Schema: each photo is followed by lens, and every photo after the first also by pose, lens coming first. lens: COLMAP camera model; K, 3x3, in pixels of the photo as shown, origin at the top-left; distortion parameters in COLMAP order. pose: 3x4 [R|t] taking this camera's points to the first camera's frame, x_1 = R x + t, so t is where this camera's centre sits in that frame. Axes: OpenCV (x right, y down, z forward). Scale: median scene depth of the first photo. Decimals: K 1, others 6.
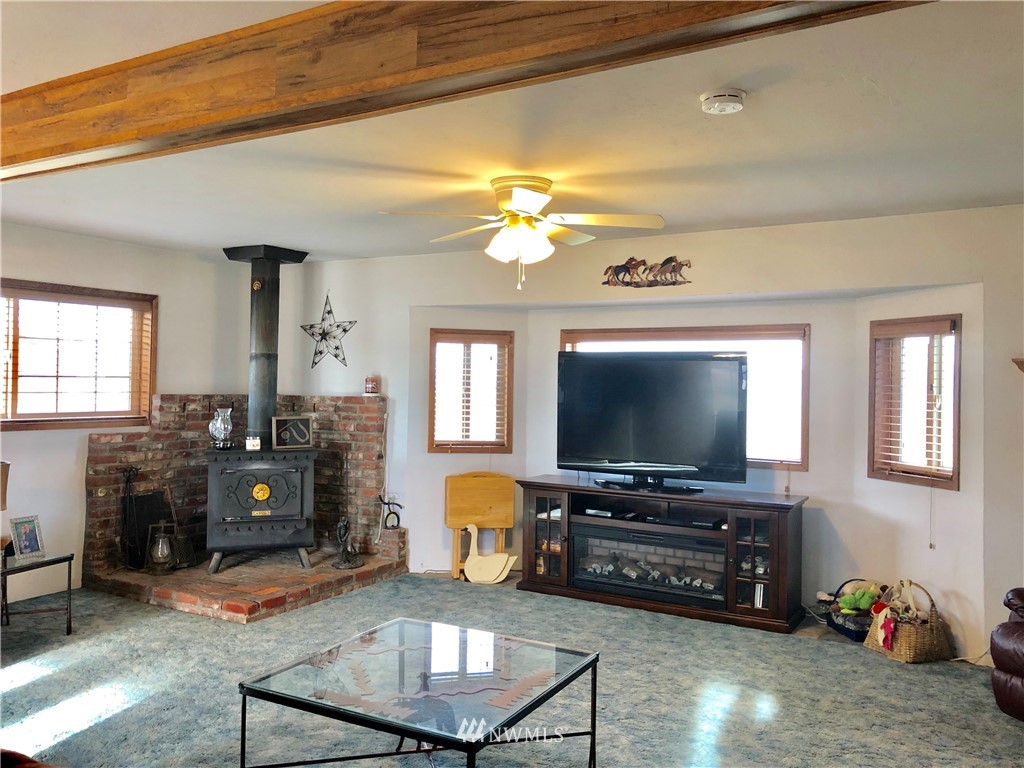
lens RADIAL K [[815.0, 0, 512.0], [0, 815.0, 384.0], [0, 0, 1]] dist [0.001911, -0.007454]
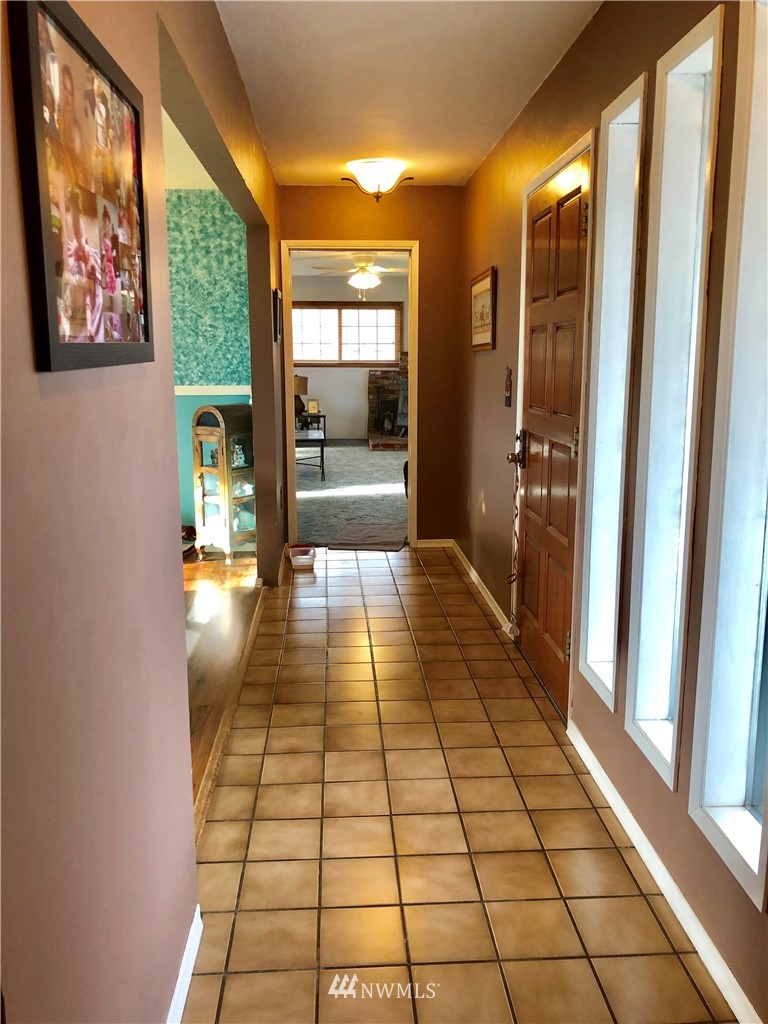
lens RADIAL K [[815.0, 0, 384.0], [0, 815.0, 512.0], [0, 0, 1]] dist [0.001911, -0.007454]
pose [[0.570069, 0.146682, -0.808397, 1.323040], [0.004709, 0.983334, 0.181745, 0.037516], [0.821583, -0.107414, 0.559878, -0.234442]]
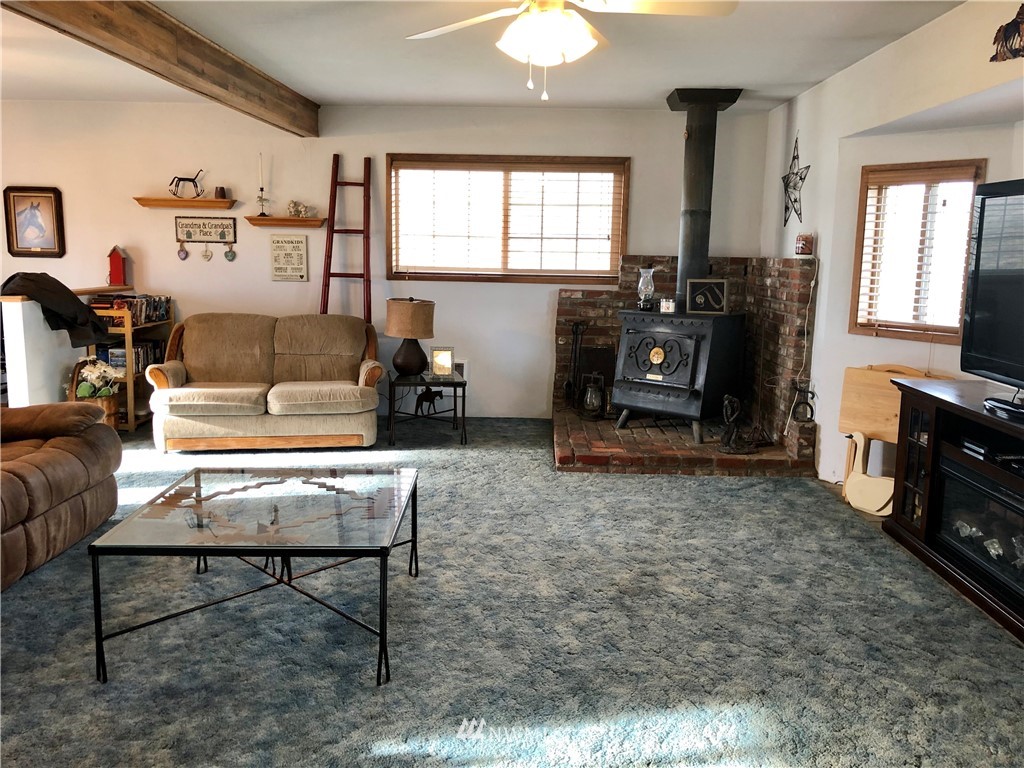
lens RADIAL K [[815.0, 0, 512.0], [0, 815.0, 384.0], [0, 0, 1]] dist [0.001911, -0.007454]
pose [[0.499988, 0.135360, -0.855388, 0.434549], [-0.013821, 0.988831, 0.148398, 0.024414], [0.865922, -0.062375, 0.496275, 0.367737]]
